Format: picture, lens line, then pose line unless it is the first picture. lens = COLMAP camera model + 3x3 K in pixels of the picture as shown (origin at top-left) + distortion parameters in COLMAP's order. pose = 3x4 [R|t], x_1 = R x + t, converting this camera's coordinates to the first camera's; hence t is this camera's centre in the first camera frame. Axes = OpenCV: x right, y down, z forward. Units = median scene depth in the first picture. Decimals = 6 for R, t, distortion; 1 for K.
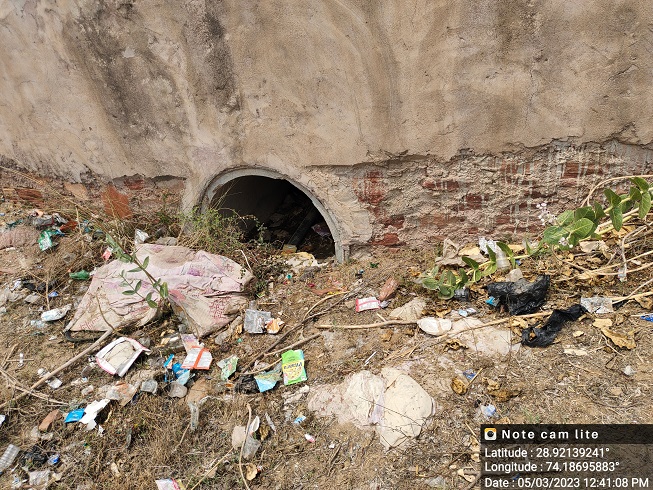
lens RADIAL K [[492.9, 0, 327.5], [0, 492.9, 247.9], [0, 0, 1]] dist [0.066437, -0.046202]
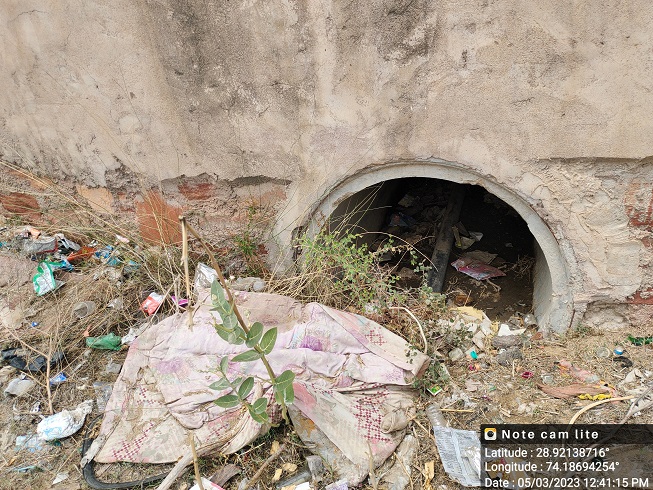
lens RADIAL K [[492.9, 0, 325.4], [0, 492.9, 247.1], [0, 0, 1]] dist [0.066437, -0.046202]
pose [[0.999099, 0.023391, 0.035411, -0.278641], [-0.021666, 0.998596, -0.048330, -0.034729], [-0.036492, 0.047519, 0.998204, 0.431225]]
